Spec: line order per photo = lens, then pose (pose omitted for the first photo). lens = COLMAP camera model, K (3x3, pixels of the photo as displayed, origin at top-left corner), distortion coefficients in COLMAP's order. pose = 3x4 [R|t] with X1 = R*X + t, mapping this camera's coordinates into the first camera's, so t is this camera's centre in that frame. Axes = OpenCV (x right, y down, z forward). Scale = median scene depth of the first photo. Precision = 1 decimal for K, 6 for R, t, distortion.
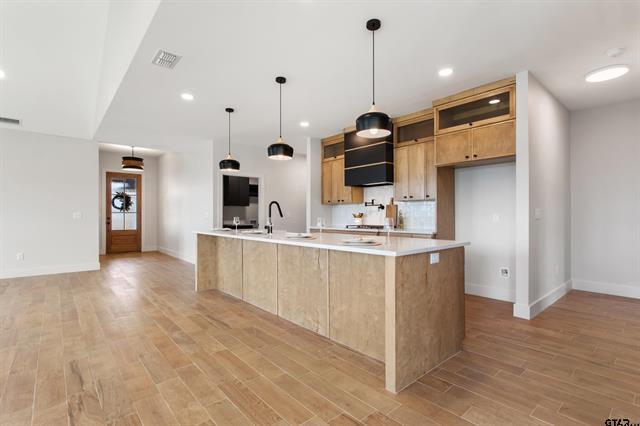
lens RADIAL K [[311.2, 0, 327.2], [0, 311.2, 214.1], [0, 0, 1]] dist [0.004969, -0.002098]
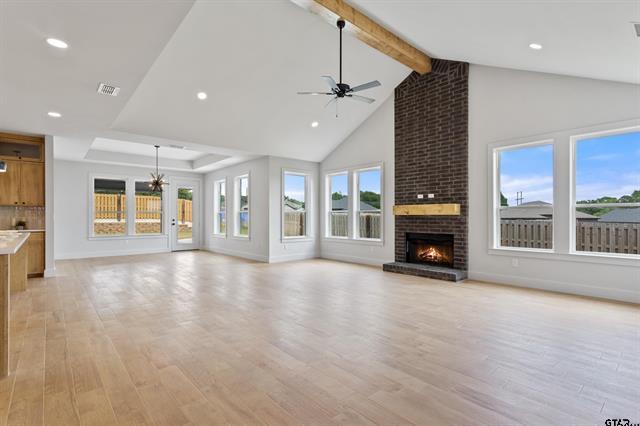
lens RADIAL K [[311.2, 0, 330.7], [0, 311.2, 216.9], [0, 0, 1]] dist [0.004969, -0.002098]
pose [[-0.999852, 0.001852, -0.017119, -0.732117], [0.001969, 0.999975, -0.006829, 0.005690], [0.017106, -0.006862, -0.999830, 1.199642]]
